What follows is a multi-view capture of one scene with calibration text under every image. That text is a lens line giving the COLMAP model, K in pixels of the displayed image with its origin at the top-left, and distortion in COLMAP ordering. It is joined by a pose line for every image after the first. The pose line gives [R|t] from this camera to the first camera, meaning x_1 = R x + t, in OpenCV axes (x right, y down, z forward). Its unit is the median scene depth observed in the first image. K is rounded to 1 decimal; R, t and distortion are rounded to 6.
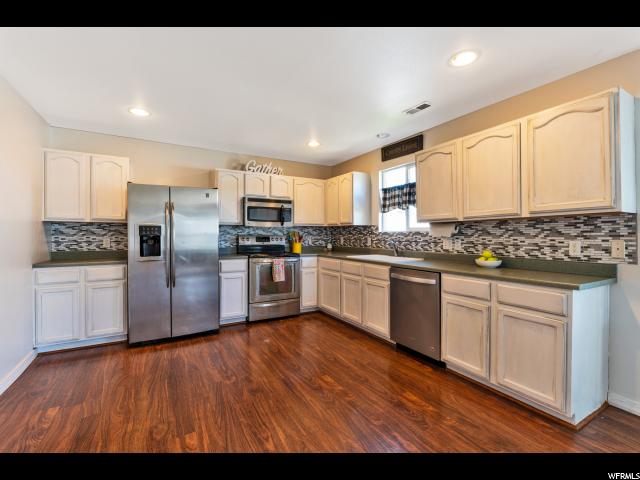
lens RADIAL K [[294.7, 0, 320.5], [0, 294.7, 236.2], [0, 0, 1]] dist [0.018827, -0.001233]
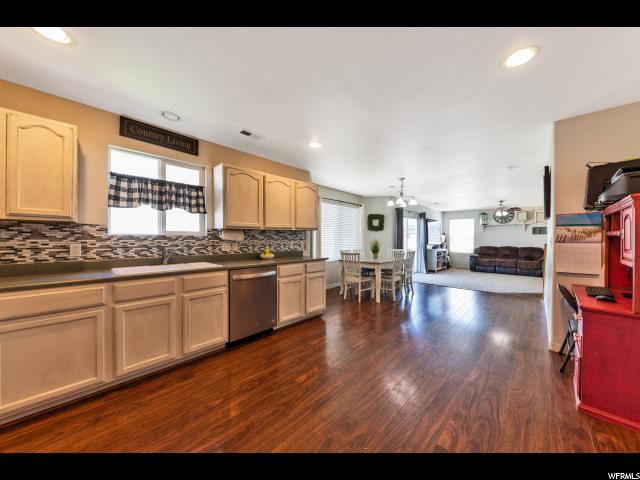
lens RADIAL K [[224.4, 0, 319.5], [0, 224.4, 240.0], [0, 0, 1]] dist [-0.001325, -0.000115]
pose [[-0.288748, -0.010318, 0.957349, -0.551593], [-0.000823, 0.999944, 0.010529, -0.010331], [-0.957405, 0.002253, -0.288741, 0.866140]]
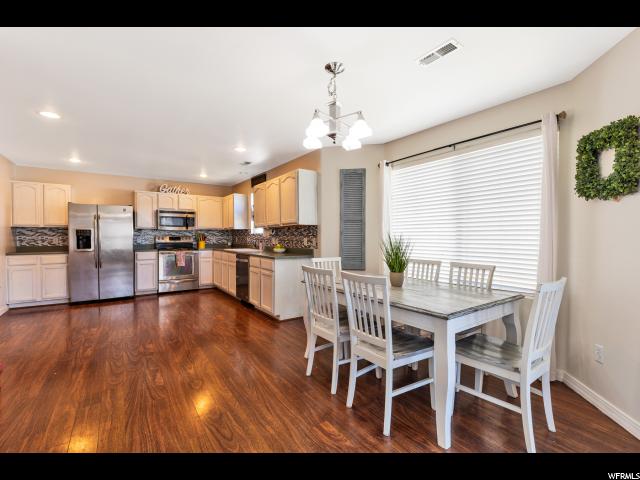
lens RADIAL K [[294.7, 0, 320.7], [0, 294.7, 240.5], [0, 0, 1]] dist [0.018827, -0.001233]
pose [[0.996721, -0.001378, 0.080907, 0.534667], [0.000608, 0.999954, 0.009543, 0.008100], [-0.080917, -0.009463, 0.996676, -0.664465]]
